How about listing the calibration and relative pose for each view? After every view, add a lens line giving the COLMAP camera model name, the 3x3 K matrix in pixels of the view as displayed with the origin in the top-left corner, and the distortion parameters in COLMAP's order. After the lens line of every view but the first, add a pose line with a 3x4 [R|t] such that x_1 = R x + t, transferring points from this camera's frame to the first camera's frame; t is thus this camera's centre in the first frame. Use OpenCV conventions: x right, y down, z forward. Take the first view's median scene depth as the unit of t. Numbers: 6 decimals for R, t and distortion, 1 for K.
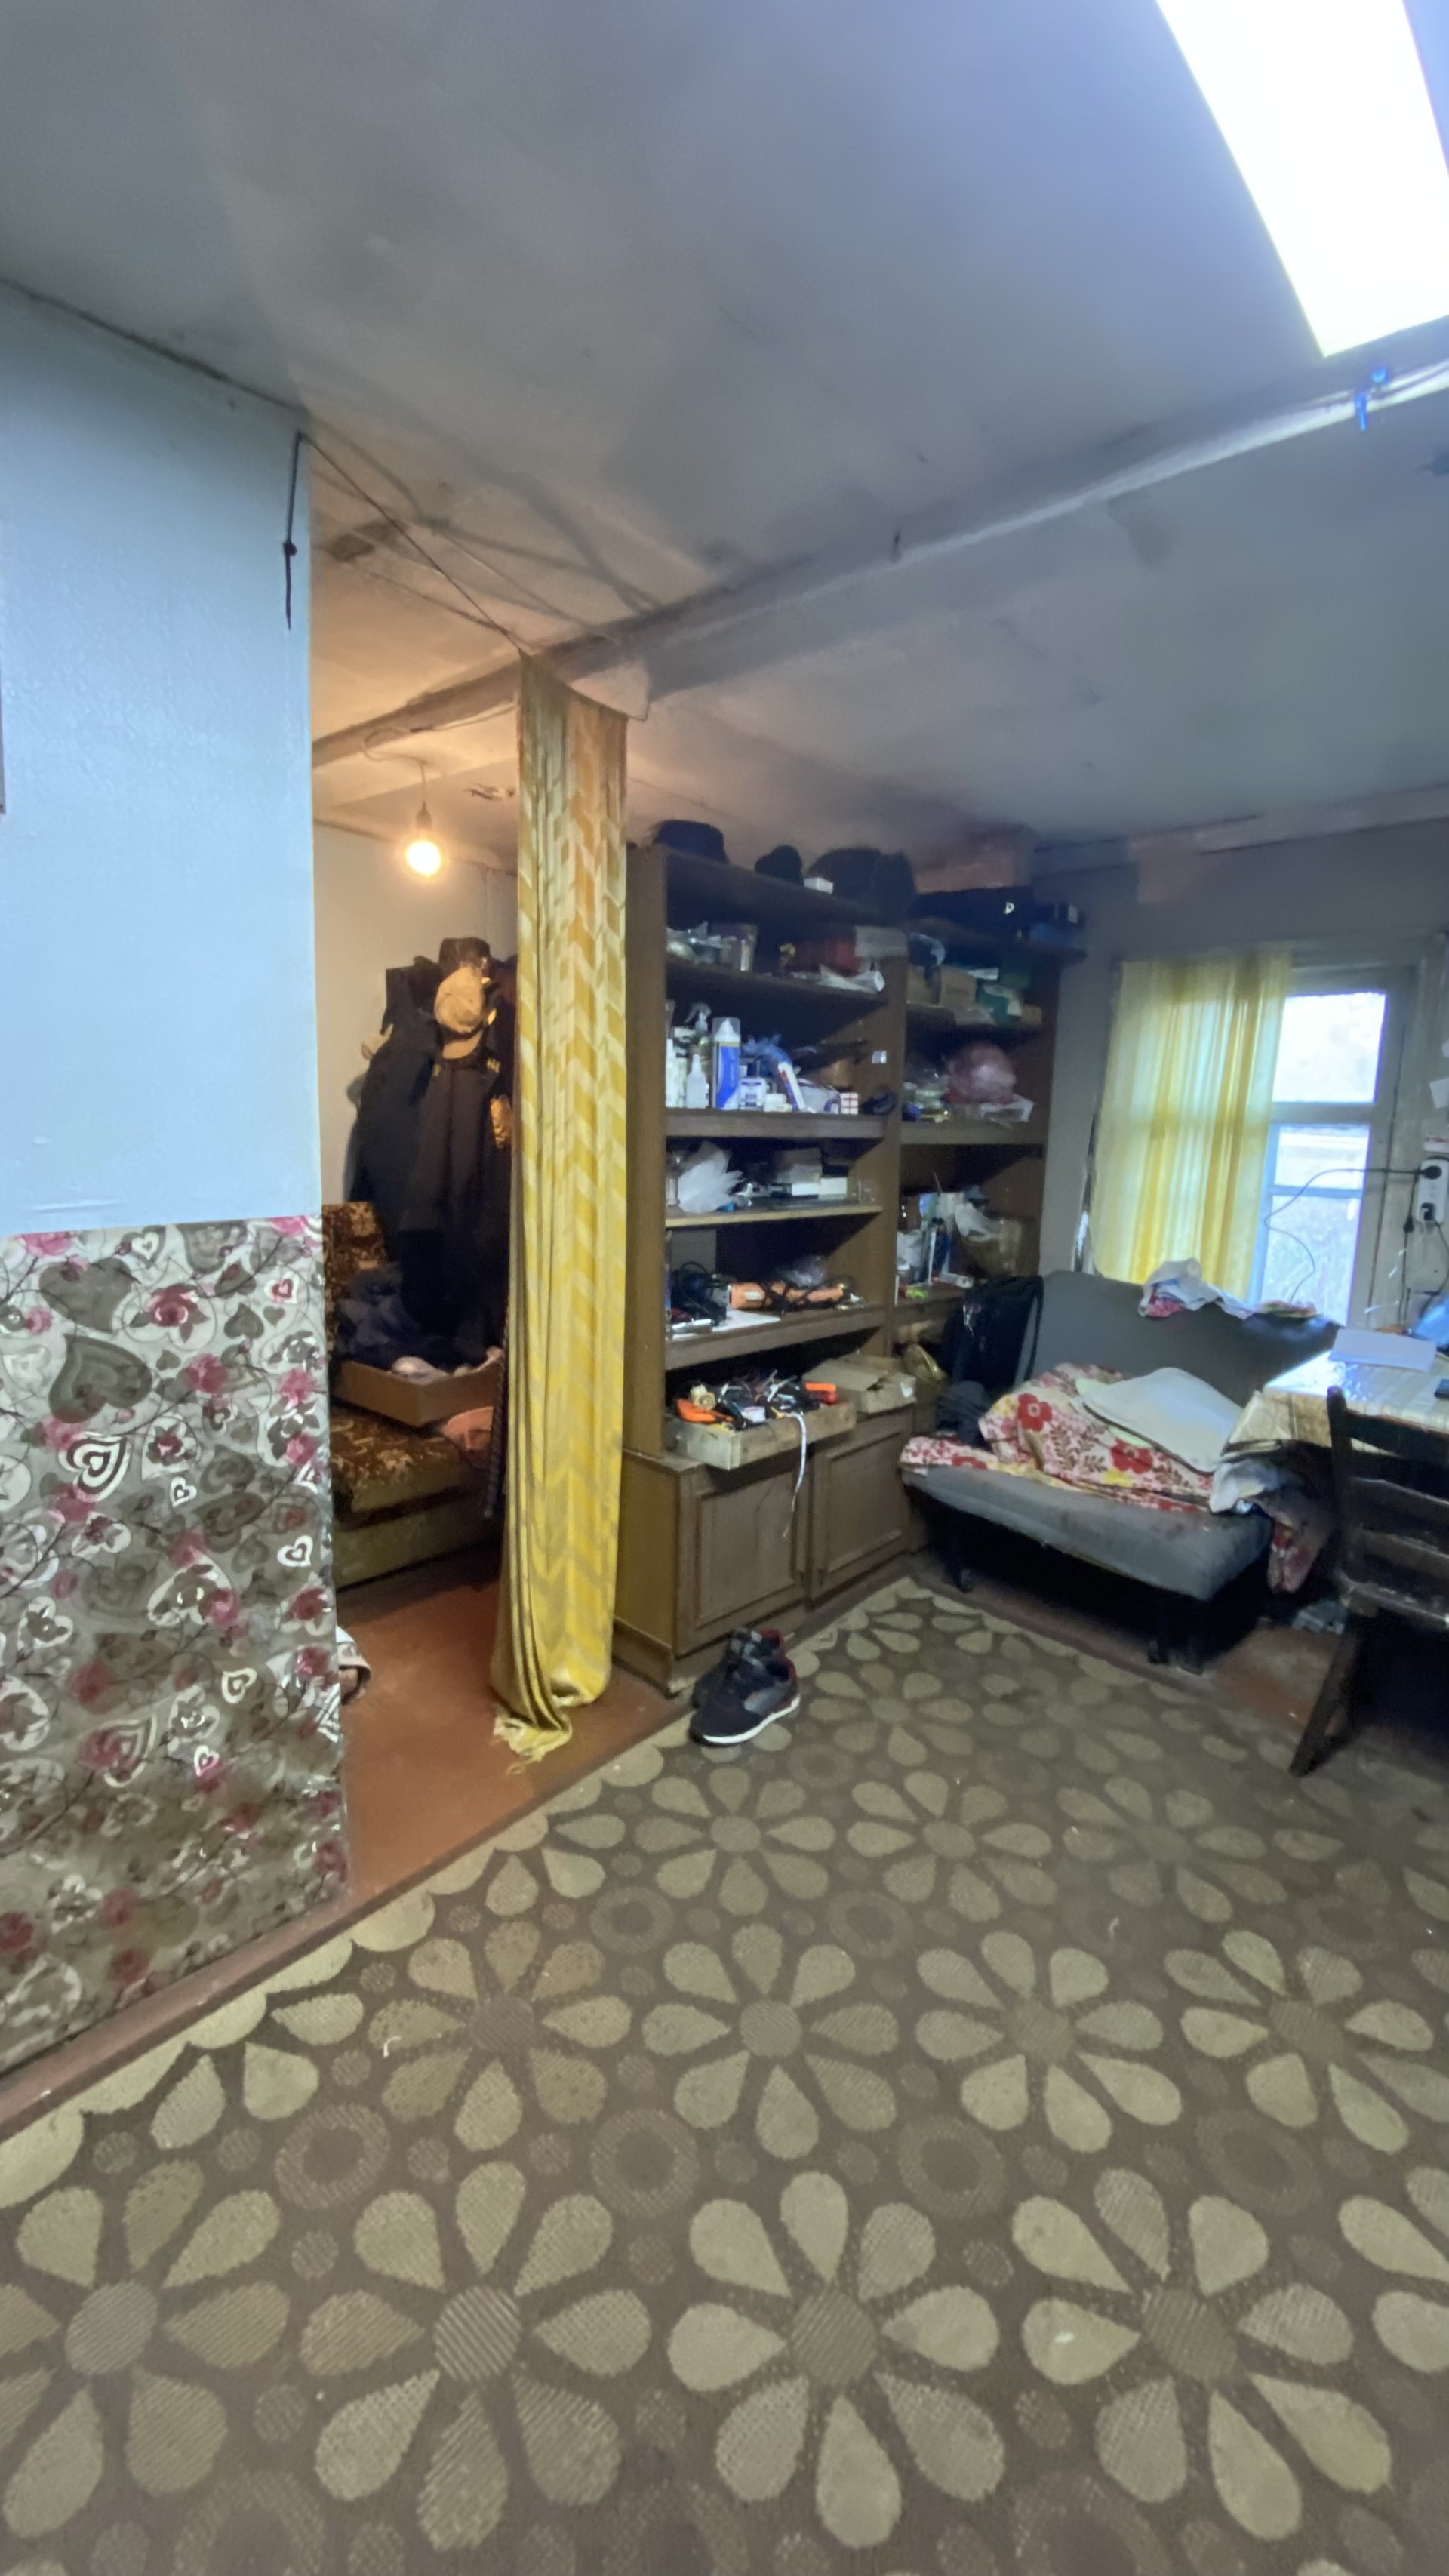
lens RADIAL K [[1042.9, 0, 714.6], [0, 1042.9, 1288.4], [0, 0, 1]] dist [0.013471, -0.016721]
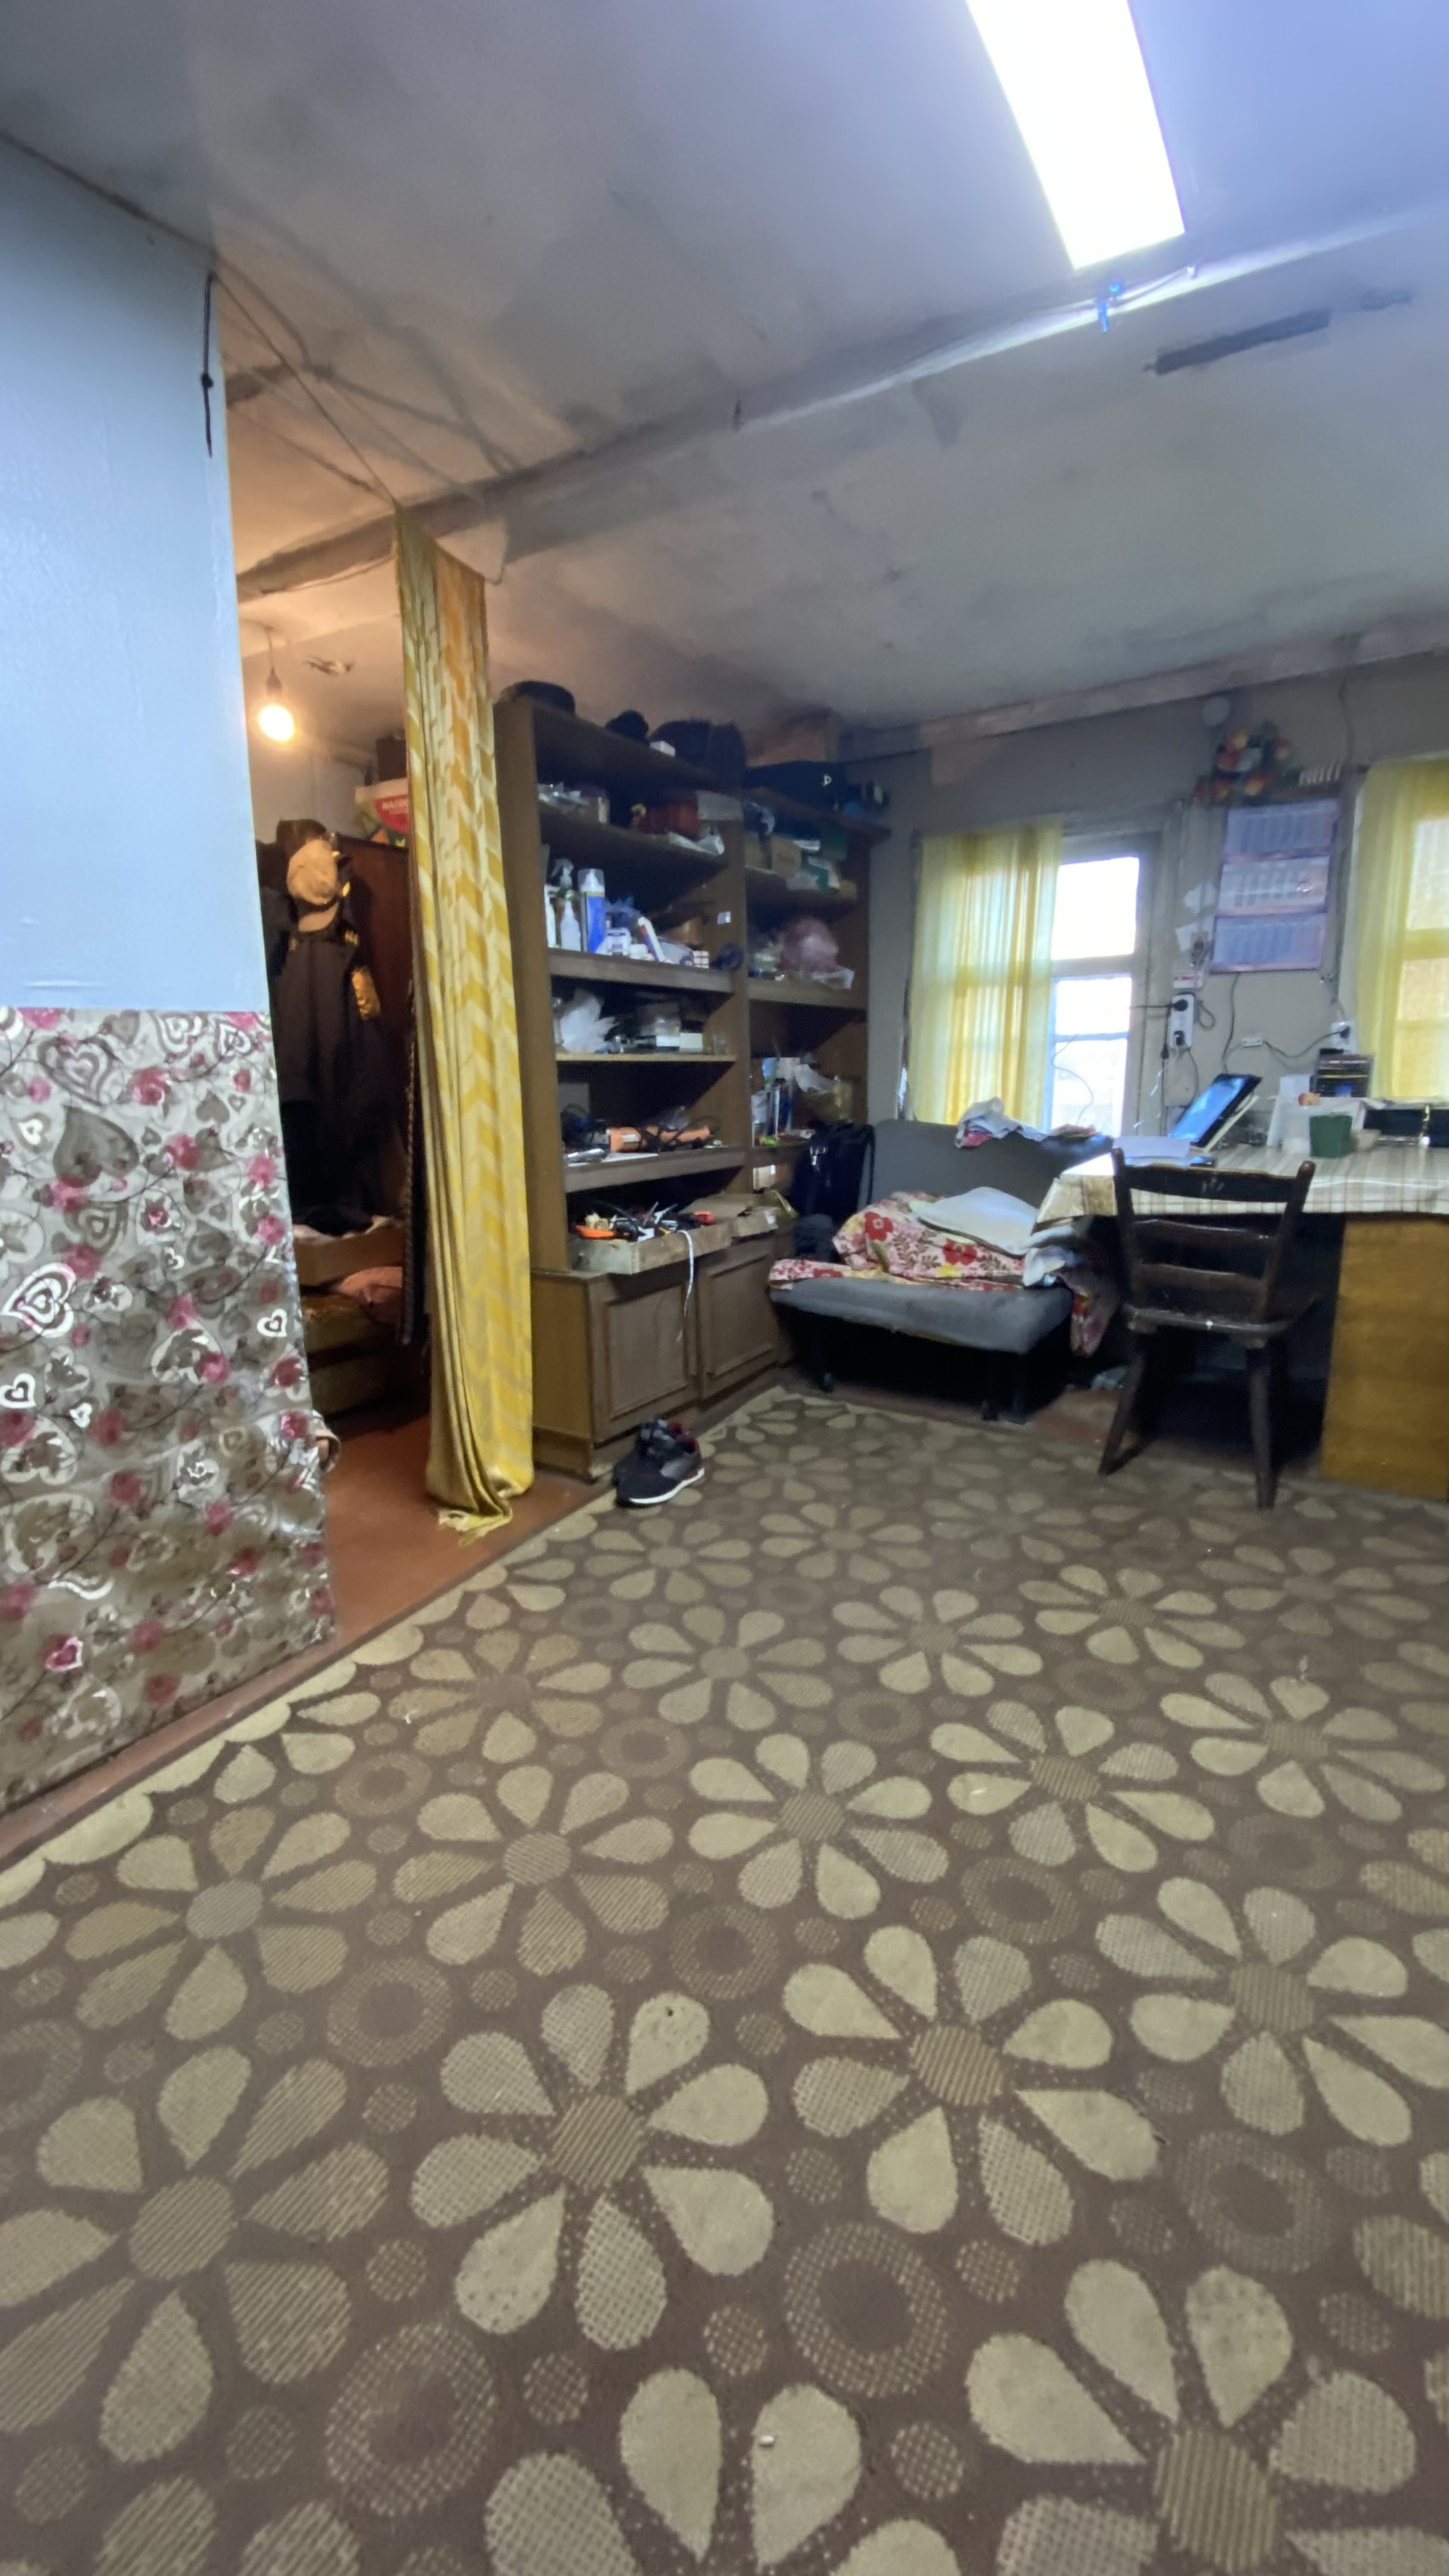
lens RADIAL K [[1042.9, 0, 719.4], [0, 1042.9, 1282.3], [0, 0, 1]] dist [0.013471, -0.016721]
pose [[0.981339, -0.079344, 0.175151, -0.121753], [0.070896, 0.996022, 0.053980, 0.177423], [-0.178737, -0.040555, 0.983061, -0.170949]]
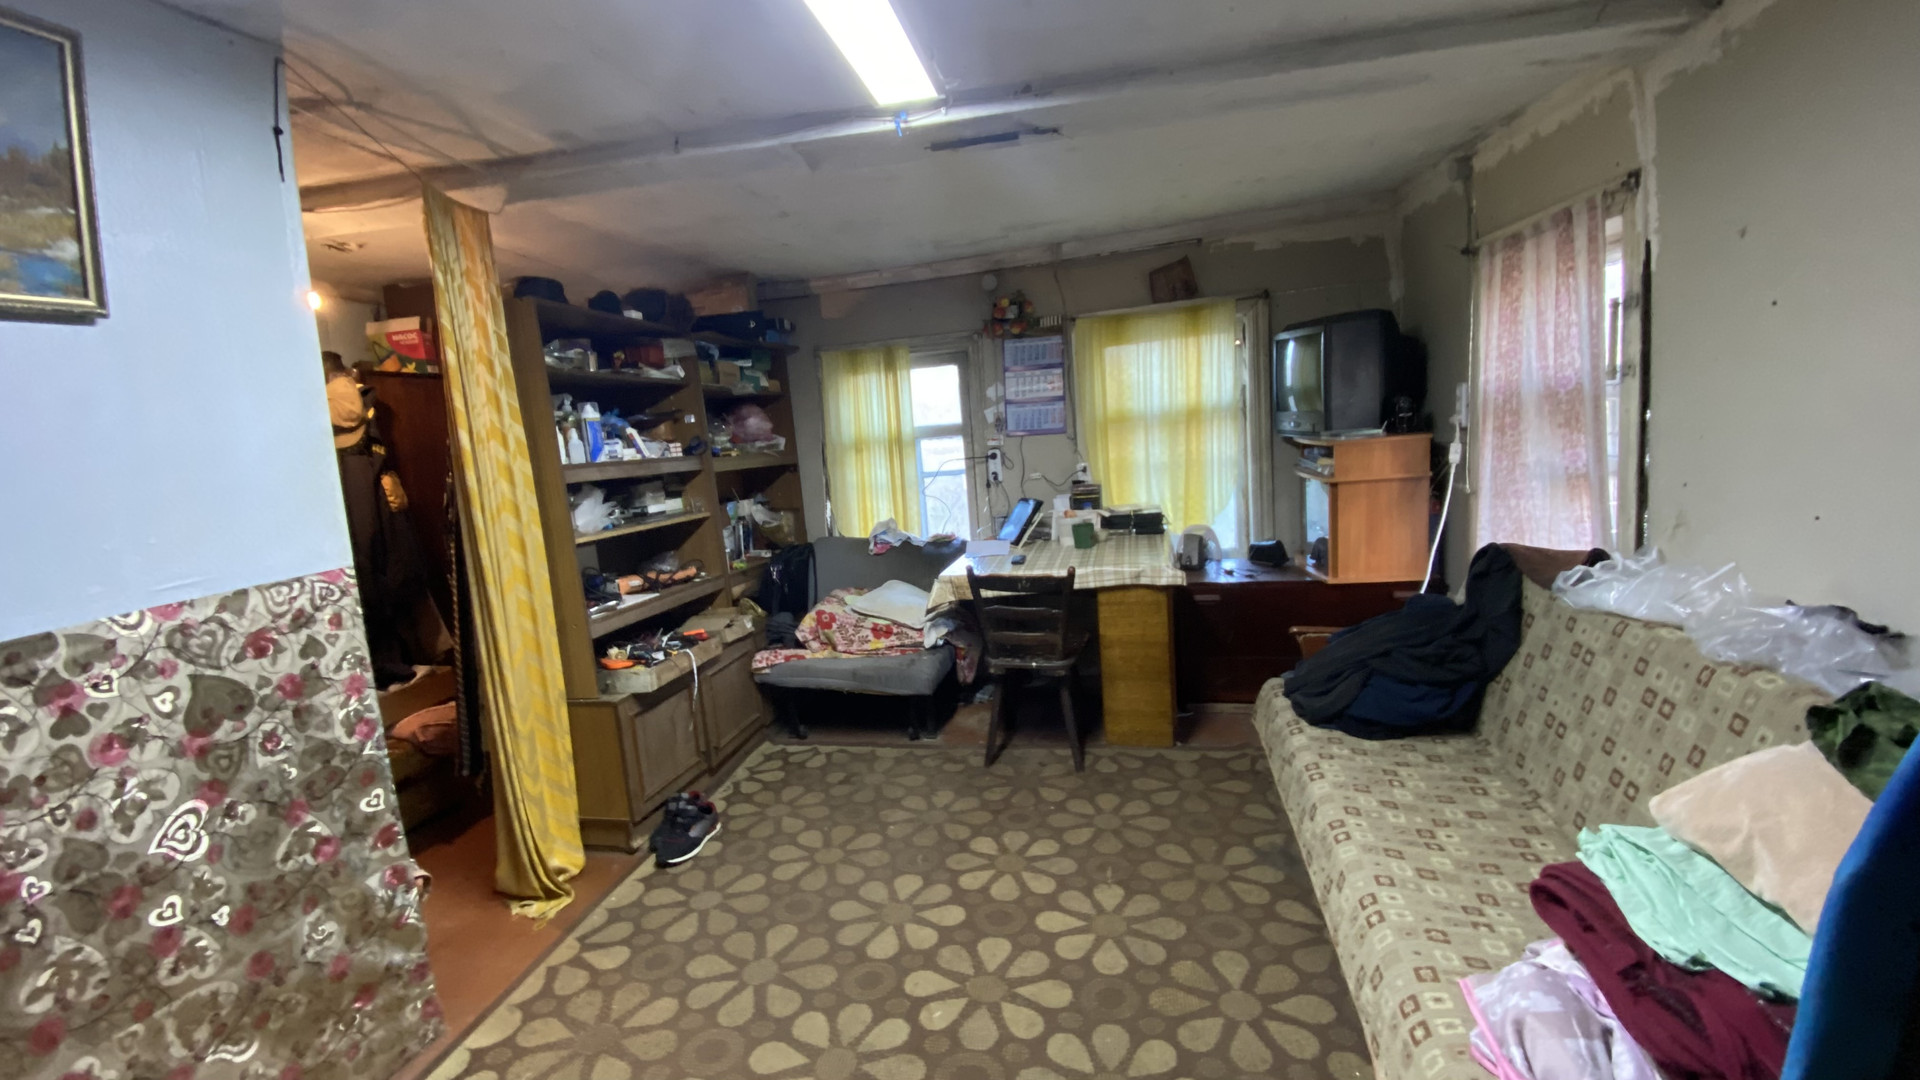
lens RADIAL K [[777.4, 0, 958.3], [0, 777.4, 541.1], [0, 0, 1]] dist [0.013471, -0.016721]
pose [[0.853468, -0.160540, 0.495801, -0.182415], [0.180249, 0.983587, 0.008204, 0.036321], [-0.488981, 0.082366, 0.868397, -0.341171]]
